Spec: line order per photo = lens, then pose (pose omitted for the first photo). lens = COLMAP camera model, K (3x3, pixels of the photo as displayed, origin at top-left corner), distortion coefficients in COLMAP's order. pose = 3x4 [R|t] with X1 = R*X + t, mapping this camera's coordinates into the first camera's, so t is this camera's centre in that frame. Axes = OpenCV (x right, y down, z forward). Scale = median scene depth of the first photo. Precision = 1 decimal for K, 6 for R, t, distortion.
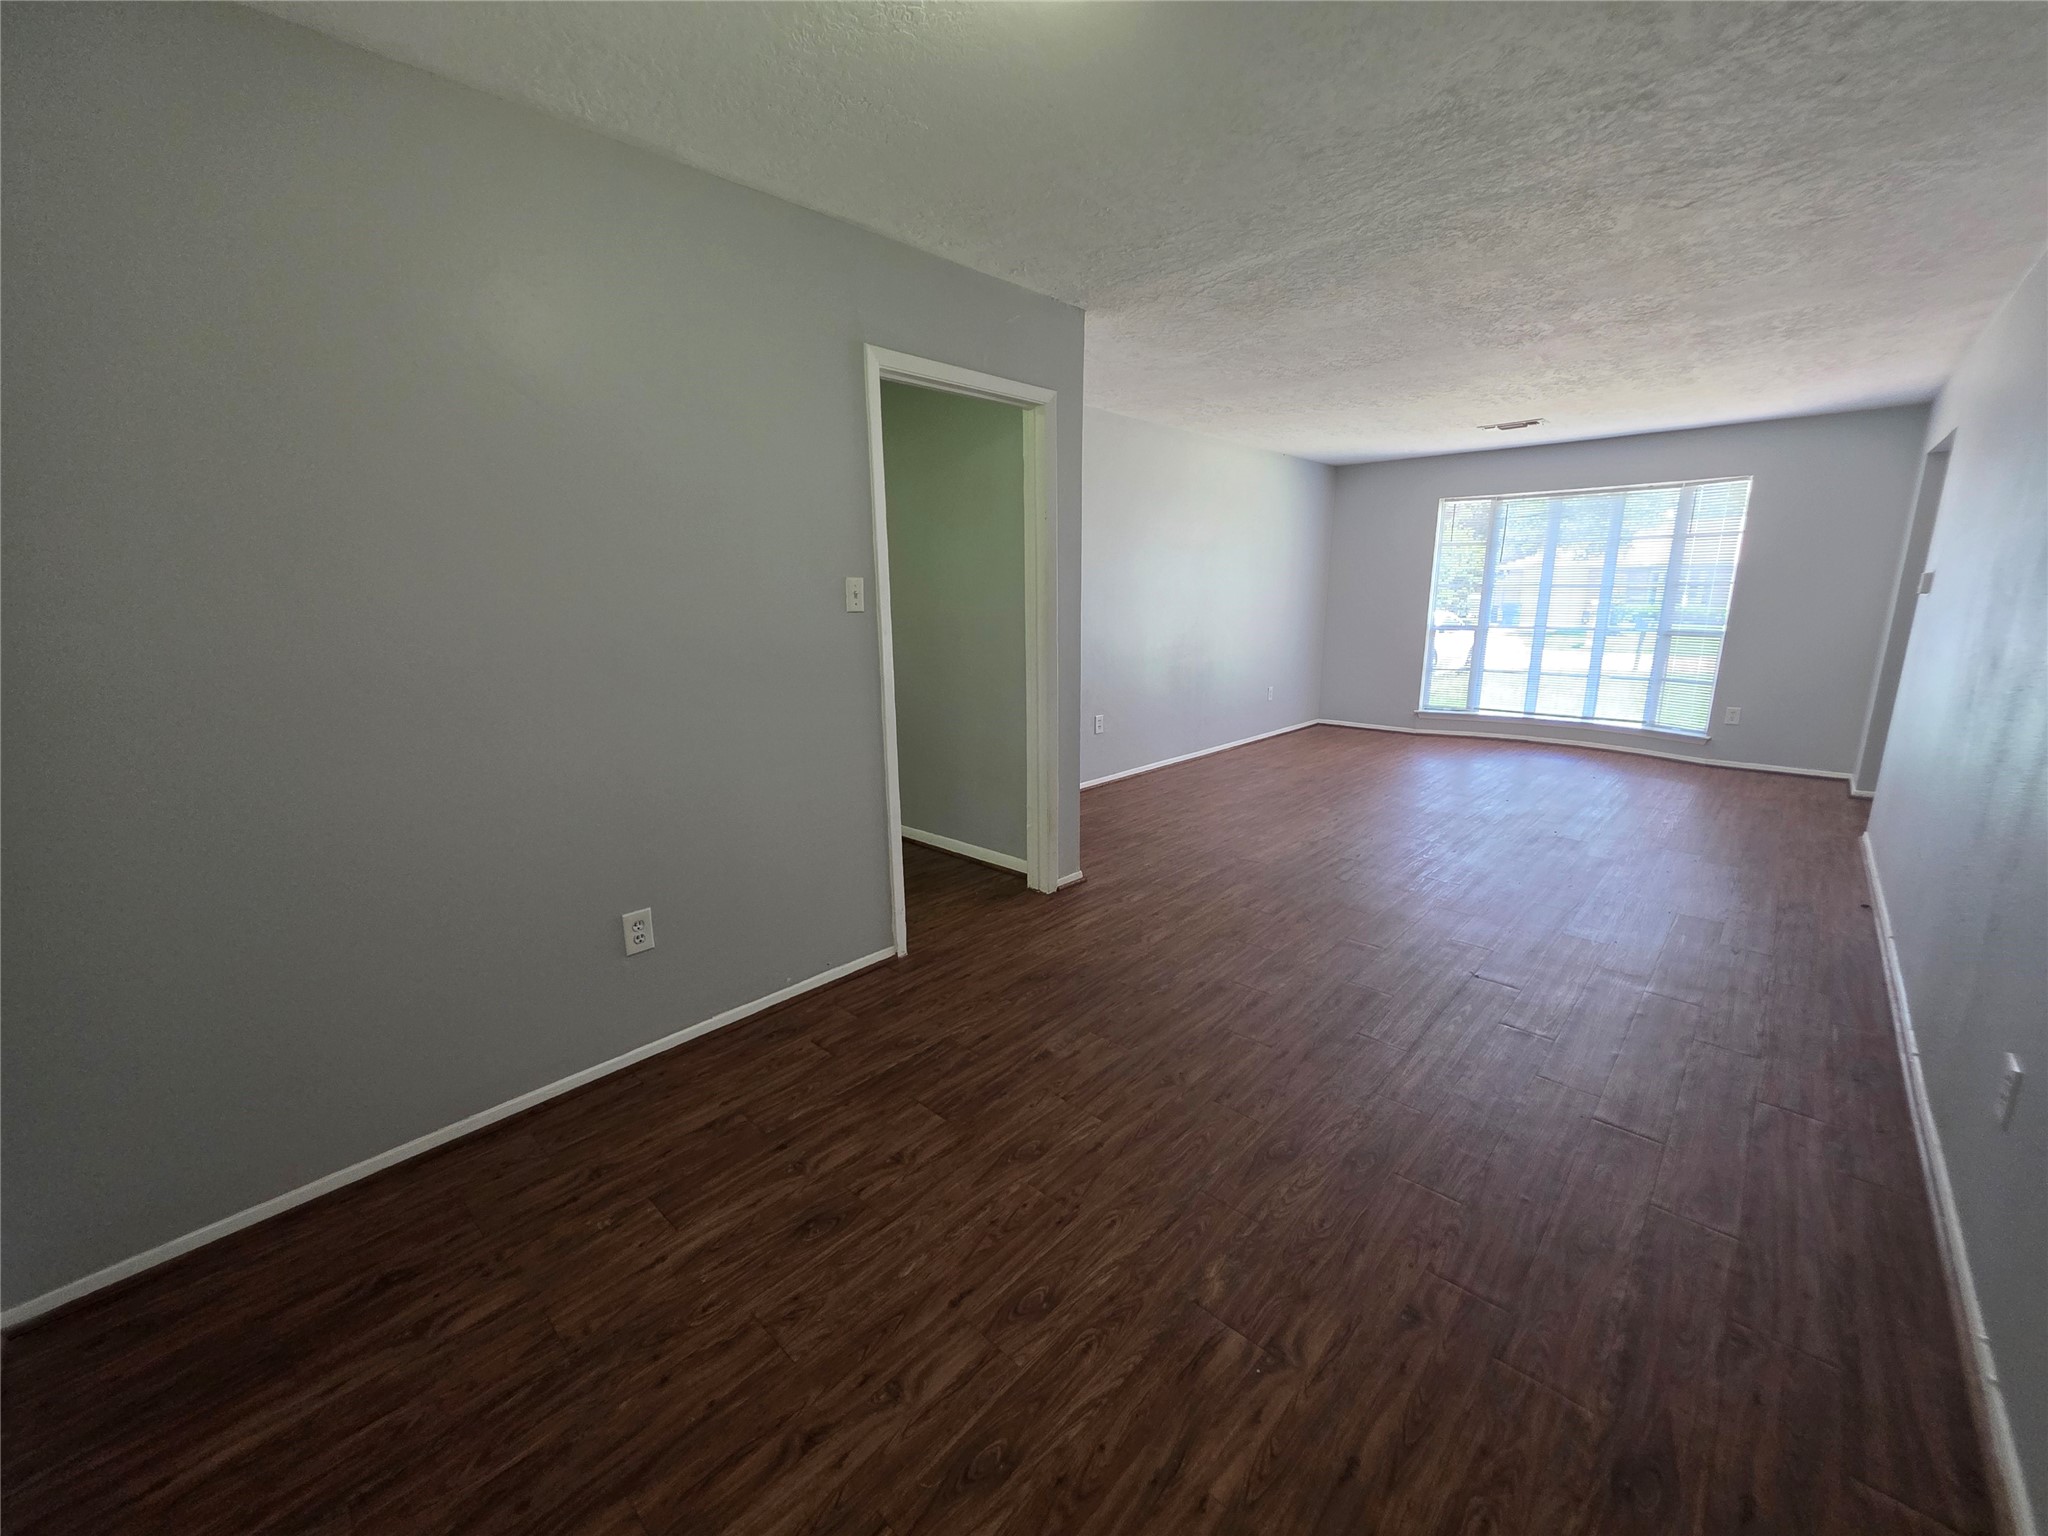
lens RADIAL K [[818.3, 0, 1032.3], [0, 818.3, 780.0], [0, 0, 1]] dist [0.000319, 0.000305]
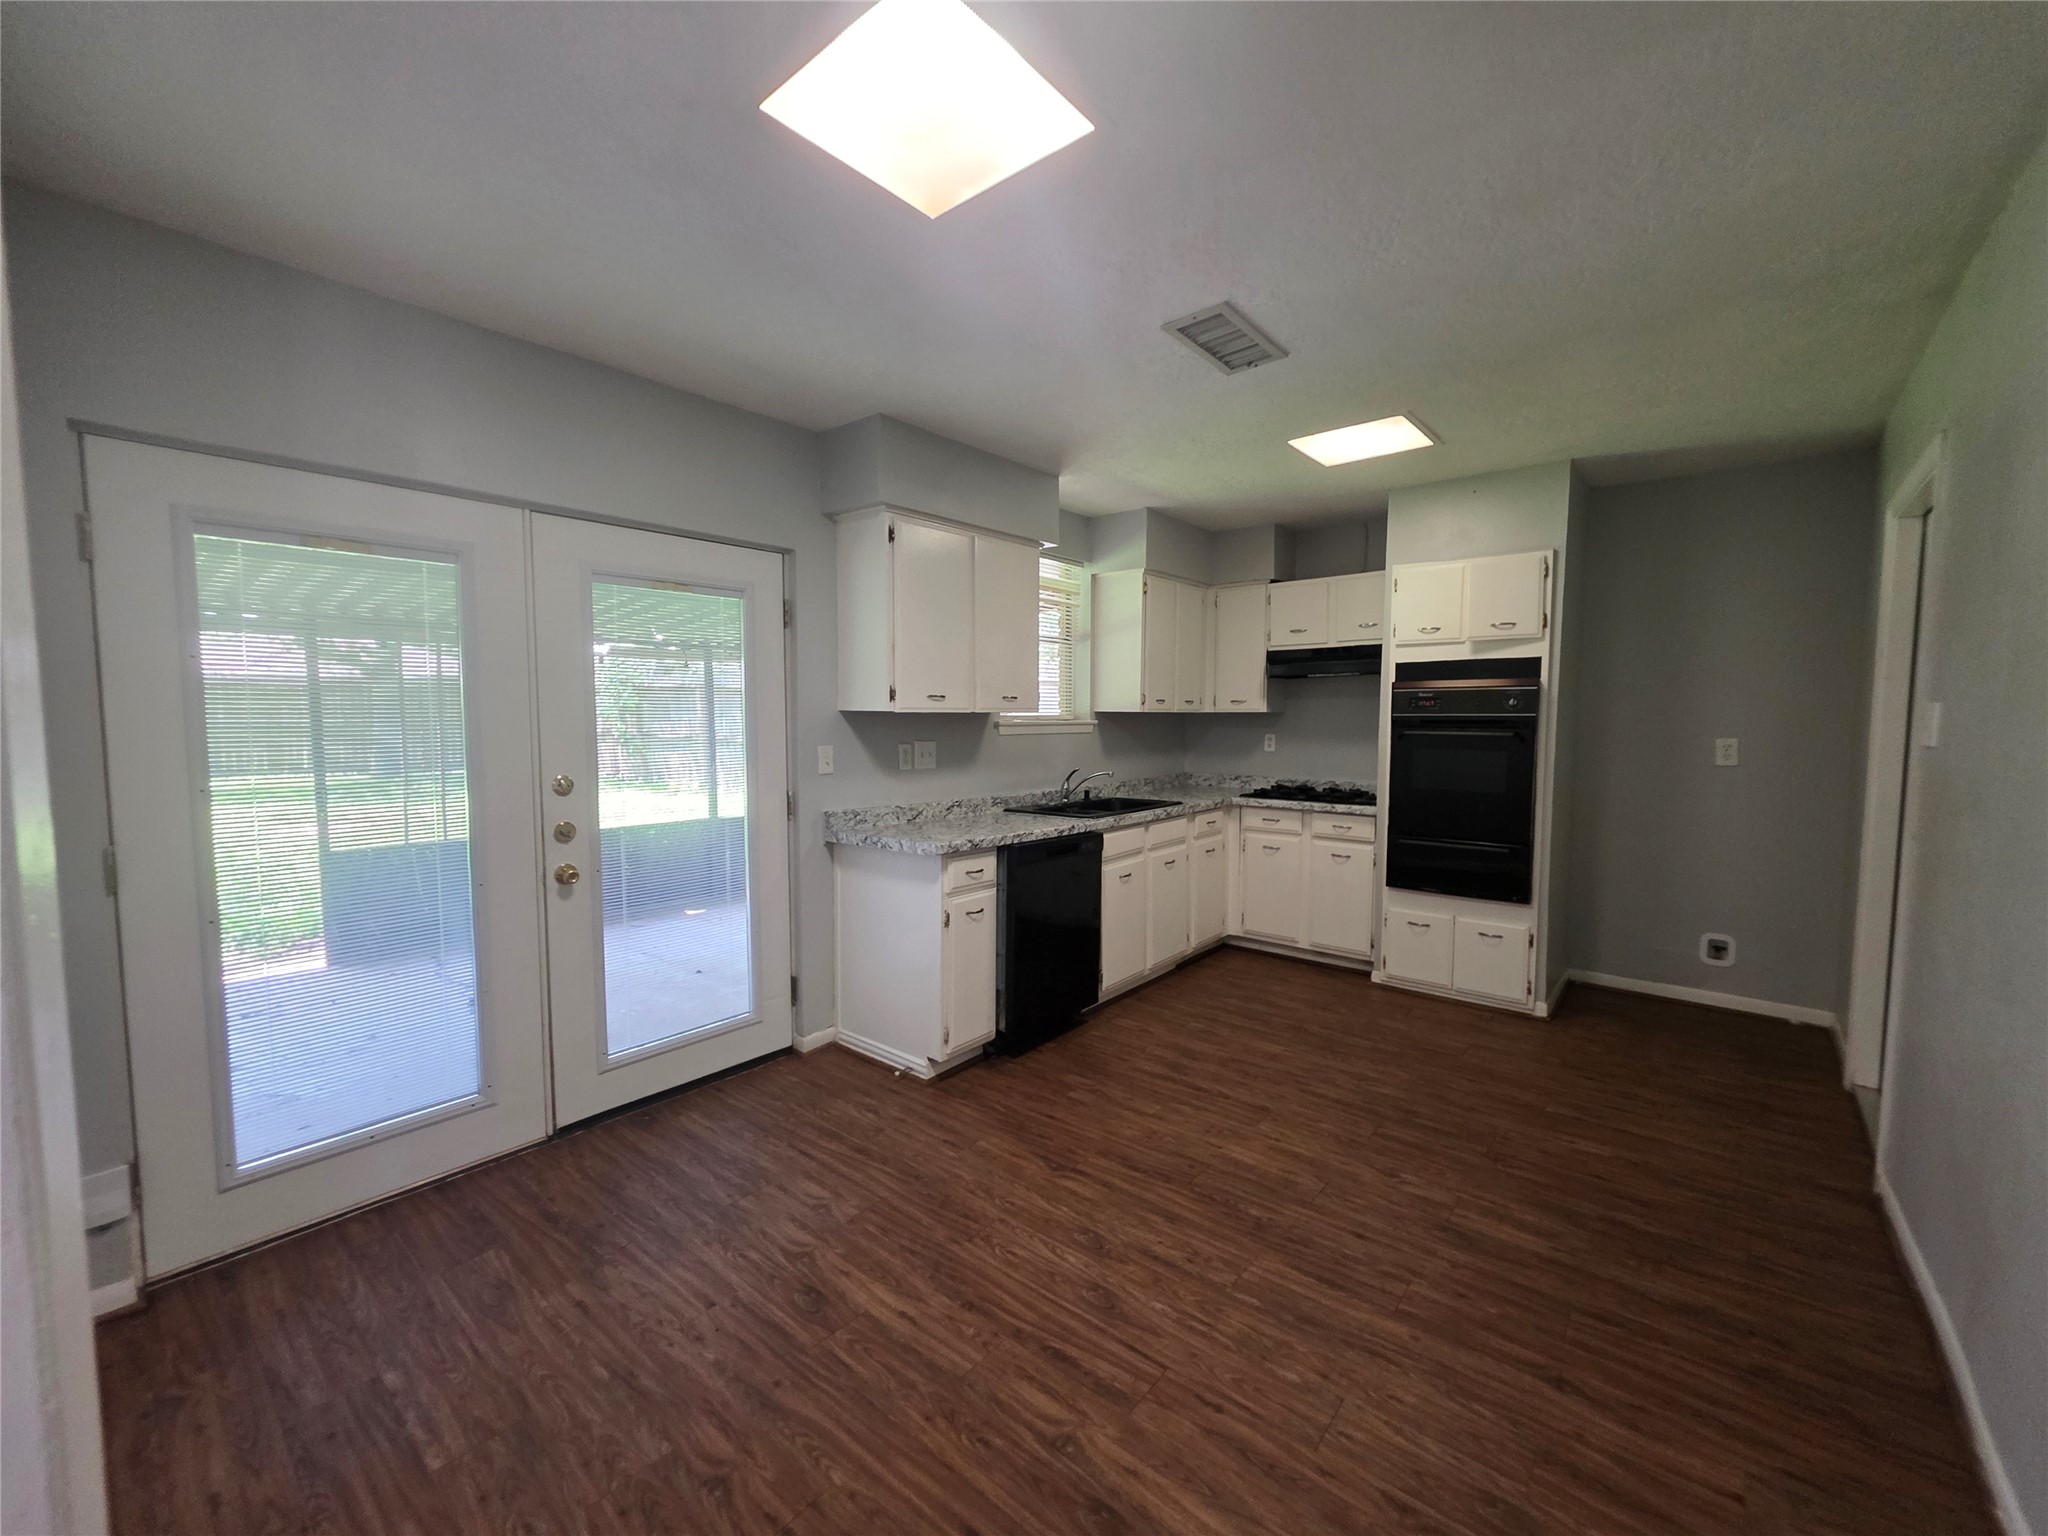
lens RADIAL K [[818.3, 0, 1029.0], [0, 818.3, 763.1], [0, 0, 1]] dist [0.000319, 0.000305]
pose [[-0.050824, -0.052696, 0.997316, -1.206403], [0.230578, 0.971009, 0.063057, -0.190192], [-0.971726, 0.233164, -0.037200, 0.895615]]
